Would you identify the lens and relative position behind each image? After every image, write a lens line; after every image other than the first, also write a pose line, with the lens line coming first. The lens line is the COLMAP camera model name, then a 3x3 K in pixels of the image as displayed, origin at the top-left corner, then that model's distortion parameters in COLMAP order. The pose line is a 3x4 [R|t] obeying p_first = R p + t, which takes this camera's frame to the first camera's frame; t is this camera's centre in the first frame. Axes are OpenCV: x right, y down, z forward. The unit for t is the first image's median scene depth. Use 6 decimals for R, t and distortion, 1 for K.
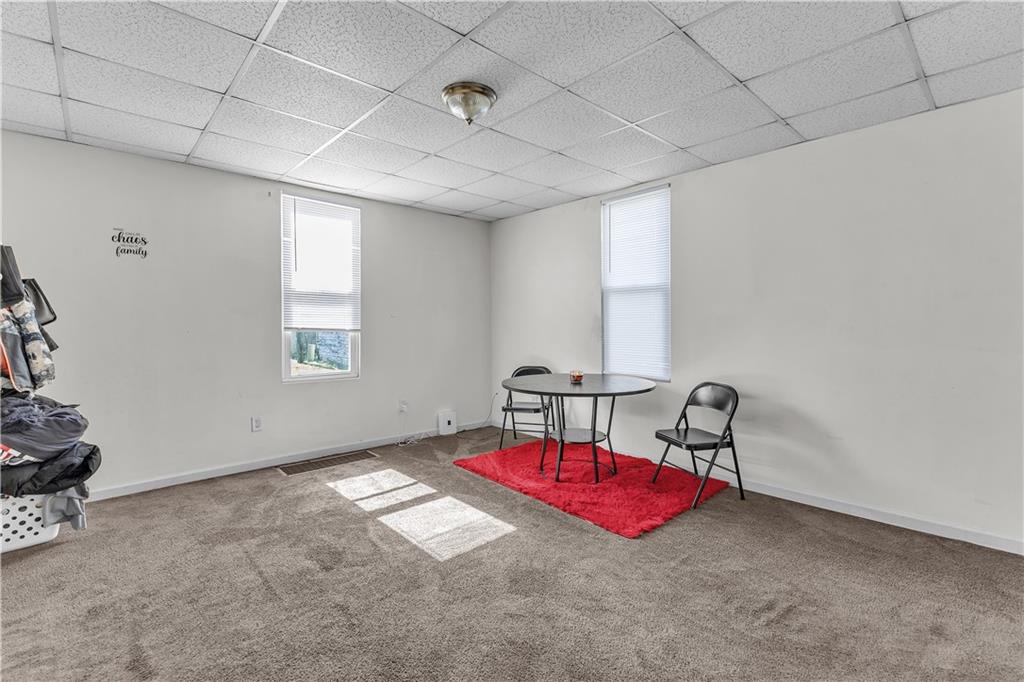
lens RADIAL K [[447.9, 0, 510.4], [0, 447.9, 324.9], [0, 0, 1]] dist [-0.001200, -0.000152]
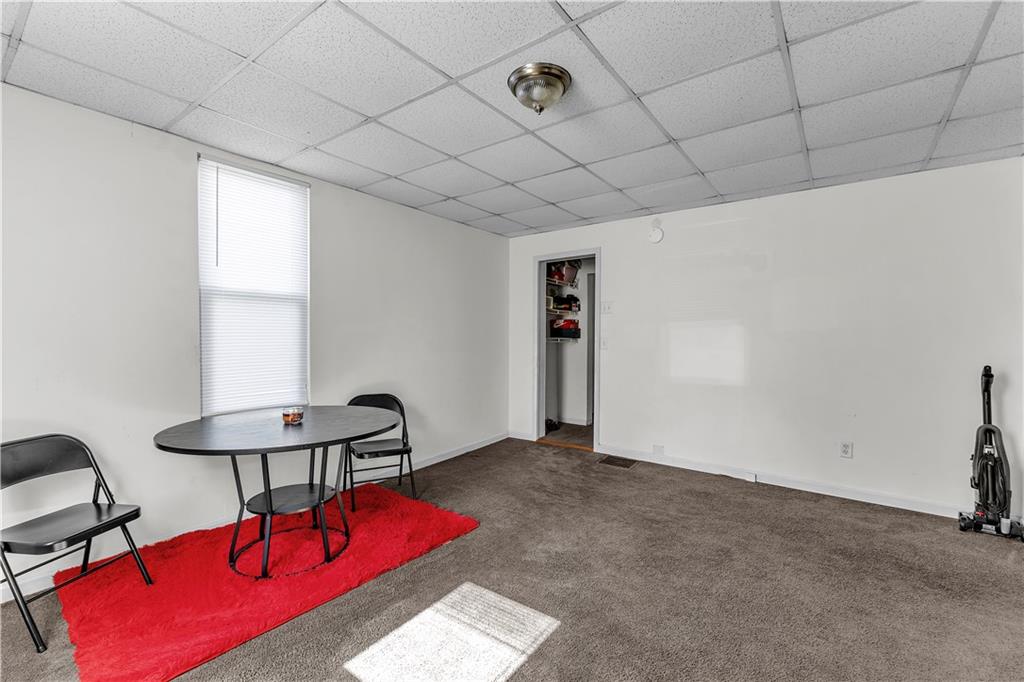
lens RADIAL K [[447.9, 0, 511.5], [0, 447.9, 338.6], [0, 0, 1]] dist [-0.001200, -0.000152]
pose [[-0.199623, 0.003716, 0.979866, -0.637406], [0.010382, 0.999945, -0.001677, -0.000483], [-0.979818, 0.009839, -0.199650, 0.831611]]
